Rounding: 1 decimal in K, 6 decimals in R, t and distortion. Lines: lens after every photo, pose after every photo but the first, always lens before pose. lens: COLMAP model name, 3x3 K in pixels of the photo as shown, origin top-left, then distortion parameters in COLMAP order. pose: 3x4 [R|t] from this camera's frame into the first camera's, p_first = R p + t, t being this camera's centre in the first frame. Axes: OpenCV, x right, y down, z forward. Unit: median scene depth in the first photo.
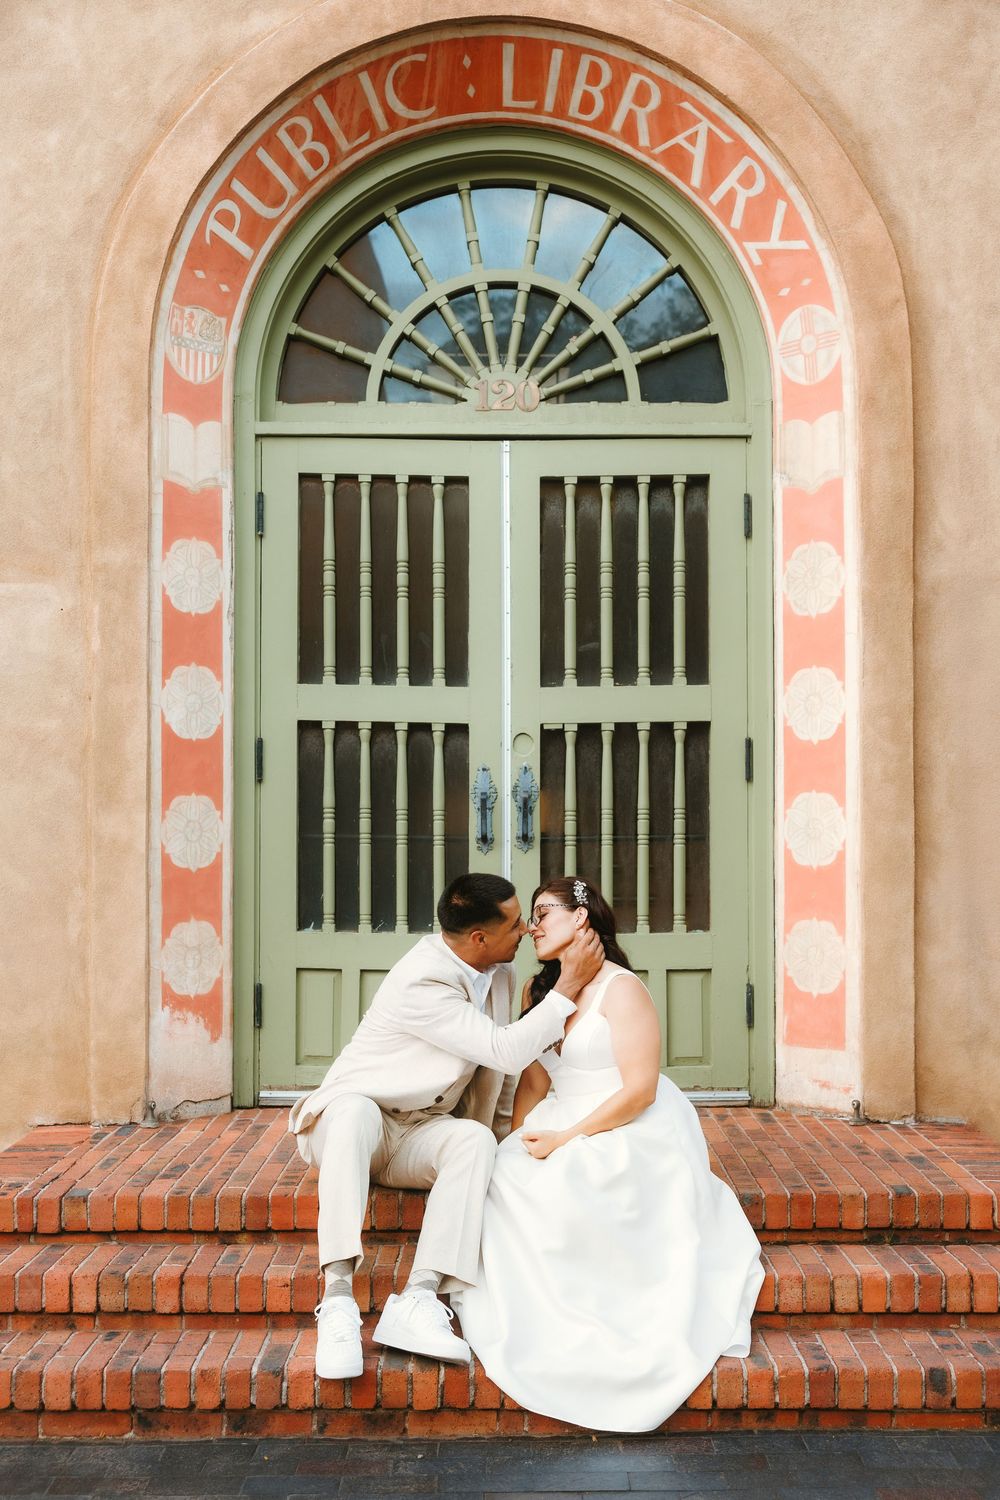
lens RADIAL K [[1890.6, 0, 500.0], [0, 1890.6, 750.0], [0, 0, 1]] dist [-0.009530, -0.011052]
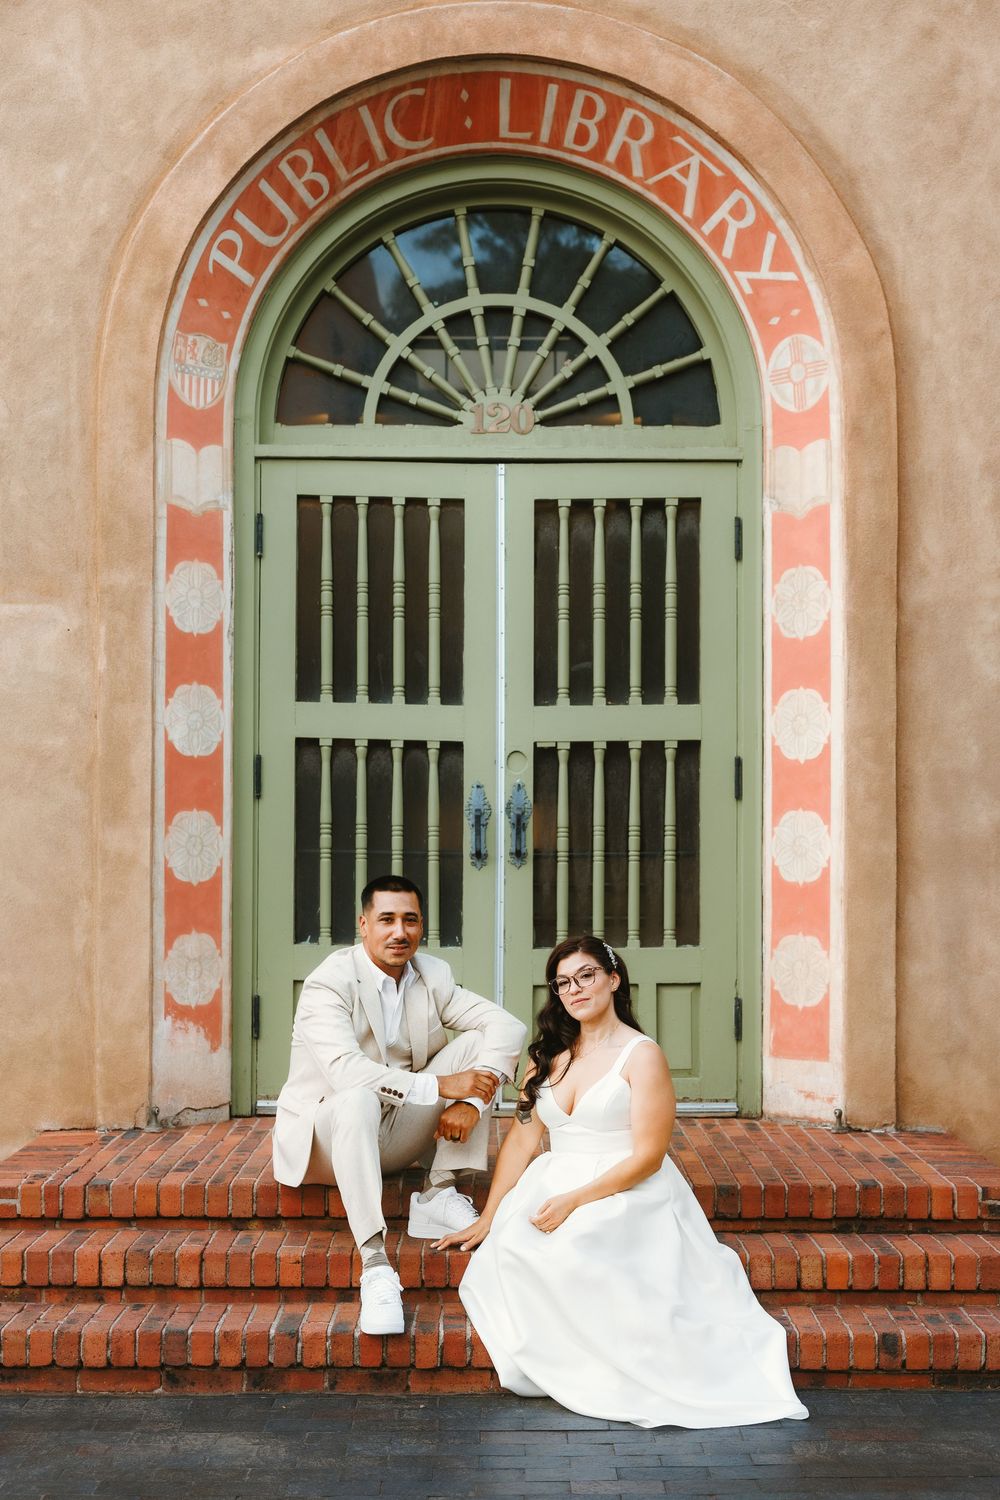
lens RADIAL K [[2117.6, 0, 452.3], [0, 2117.6, 803.9], [0, 0, 1]] dist [0.018532, -0.045090]
pose [[0.999835, 0.003701, -0.017757, -0.002212], [-0.003308, 0.999751, 0.022081, -0.005799], [0.017834, -0.022018, 0.999598, -0.149281]]
